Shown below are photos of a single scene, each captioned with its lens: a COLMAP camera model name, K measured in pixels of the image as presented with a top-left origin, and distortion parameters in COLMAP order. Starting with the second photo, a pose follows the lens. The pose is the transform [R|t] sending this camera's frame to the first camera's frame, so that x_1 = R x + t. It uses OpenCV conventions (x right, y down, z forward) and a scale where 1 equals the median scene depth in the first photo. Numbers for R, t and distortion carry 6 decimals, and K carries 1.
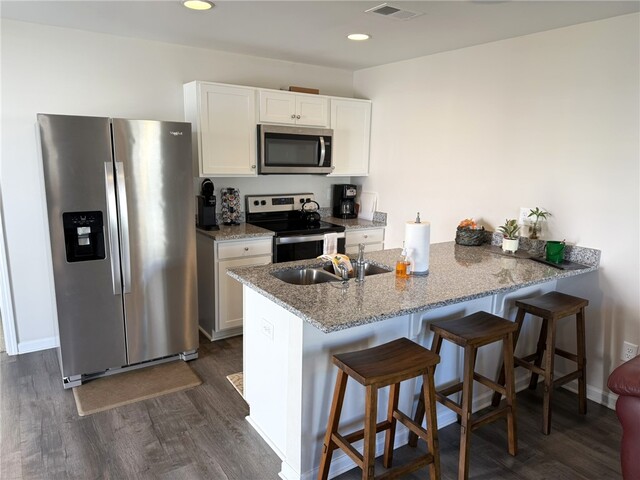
lens RADIAL K [[452.4, 0, 323.0], [0, 452.4, 240.6], [0, 0, 1]] dist [0.040384, -0.021267]
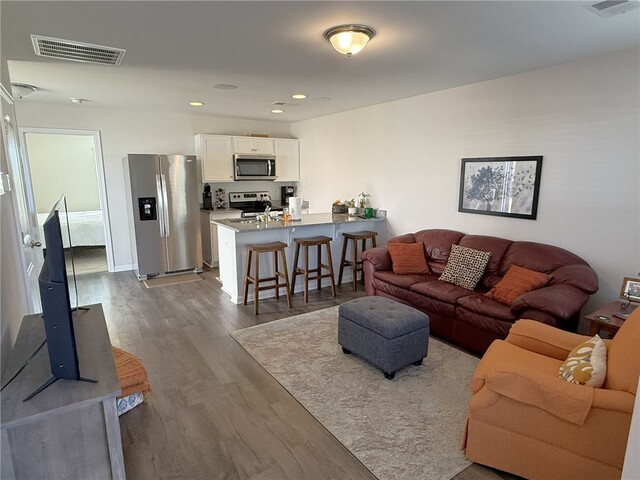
lens RADIAL K [[379.5, 0, 318.9], [0, 379.5, 238.9], [0, 0, 1]] dist [0.000837, 0.002090]
pose [[0.999552, -0.019811, -0.022433, 0.259830], [0.019440, 0.999673, -0.016635, 0.139783], [0.022756, 0.016191, 0.999610, -0.617797]]
